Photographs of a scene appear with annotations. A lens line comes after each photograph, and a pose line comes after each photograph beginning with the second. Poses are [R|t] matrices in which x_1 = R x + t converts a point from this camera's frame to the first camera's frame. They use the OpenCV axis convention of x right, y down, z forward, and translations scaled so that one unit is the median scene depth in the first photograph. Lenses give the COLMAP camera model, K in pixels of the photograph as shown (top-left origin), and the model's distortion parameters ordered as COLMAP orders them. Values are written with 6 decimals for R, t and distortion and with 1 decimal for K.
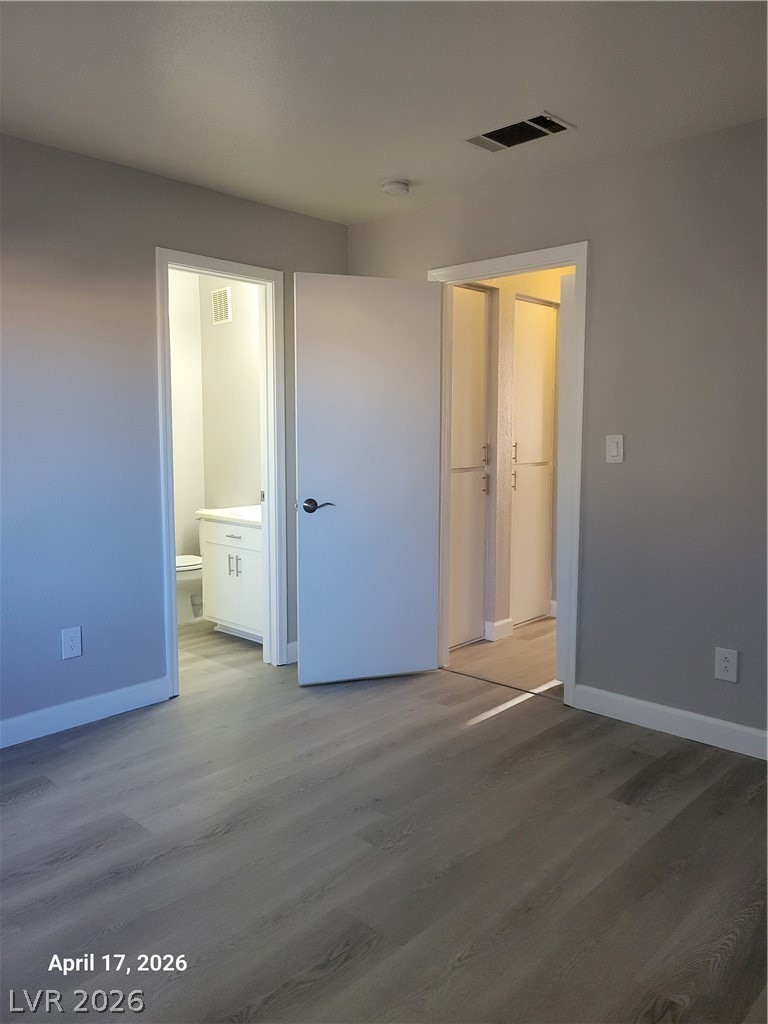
lens RADIAL K [[760.7, 0, 378.1], [0, 760.7, 499.4], [0, 0, 1]] dist [0.055070, -0.042788]
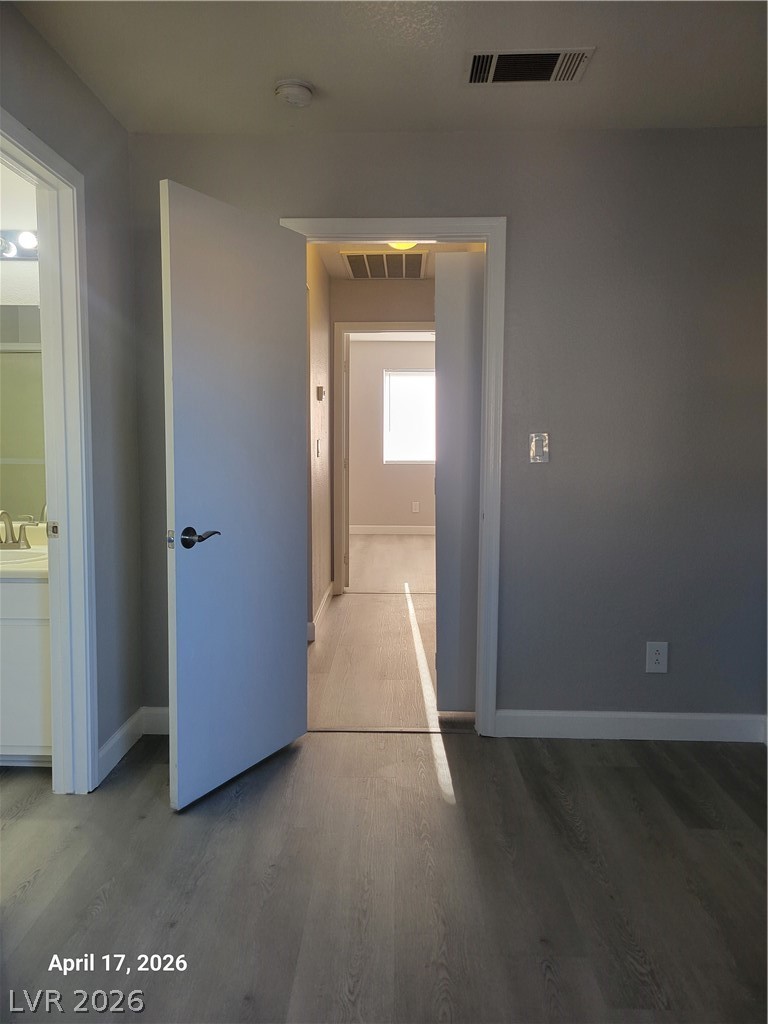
lens RADIAL K [[760.7, 0, 378.1], [0, 760.7, 499.4], [0, 0, 1]] dist [0.055070, -0.042788]
pose [[0.747554, -0.051535, 0.662199, -0.436721], [0.055026, 0.998363, 0.015578, -0.028288], [-0.661918, 0.024793, 0.749166, 0.422924]]
